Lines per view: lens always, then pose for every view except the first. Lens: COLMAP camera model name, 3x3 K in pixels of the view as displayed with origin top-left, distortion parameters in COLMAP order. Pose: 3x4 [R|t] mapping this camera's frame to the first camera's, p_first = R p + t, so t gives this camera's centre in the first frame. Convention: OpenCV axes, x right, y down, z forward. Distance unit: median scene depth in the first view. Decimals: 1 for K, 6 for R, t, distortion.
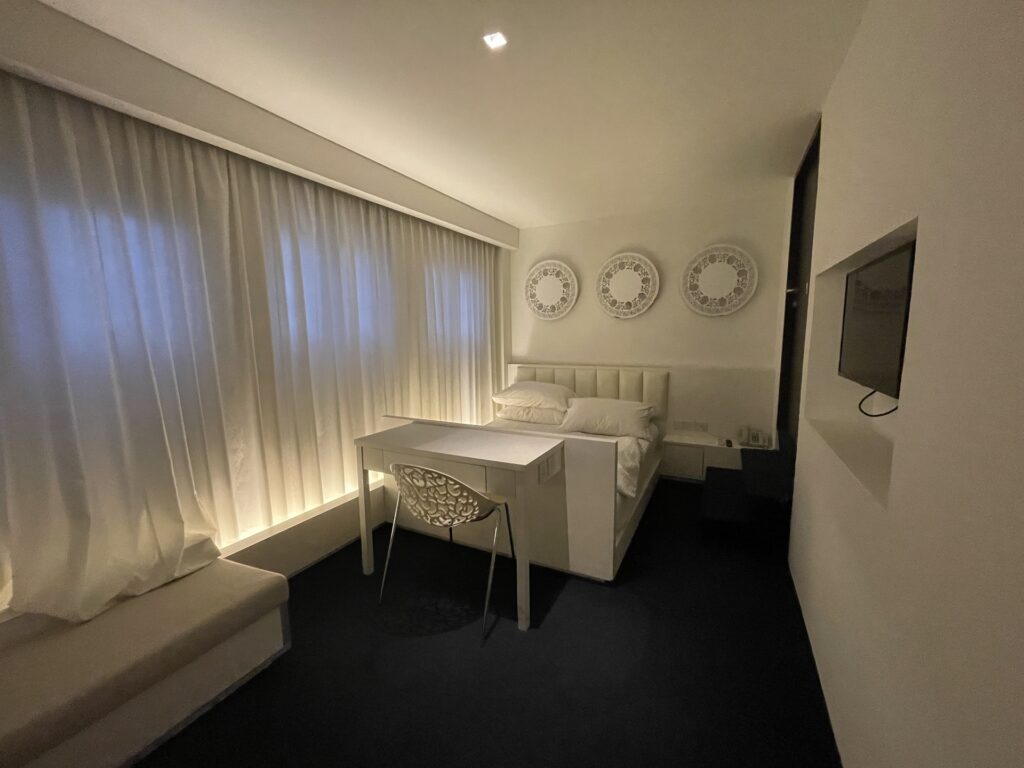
lens RADIAL K [[410.4, 0, 512.0], [0, 410.4, 384.0], [0, 0, 1]] dist [-0.002131, -0.000475]
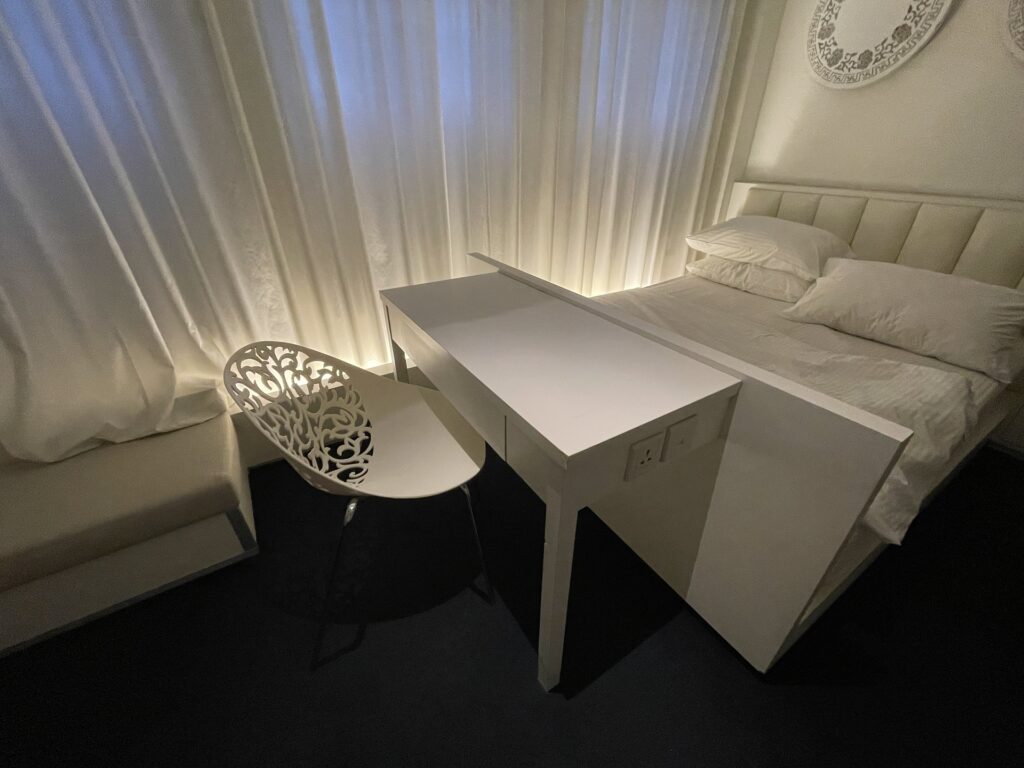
lens RADIAL K [[410.4, 0, 512.0], [0, 410.4, 384.0], [0, 0, 1]] dist [-0.002131, -0.000475]
pose [[0.860382, 0.266435, -0.434459, 0.071443], [-0.072775, 0.907959, 0.412692, -0.006683], [0.504426, -0.323455, 0.800582, 0.378598]]
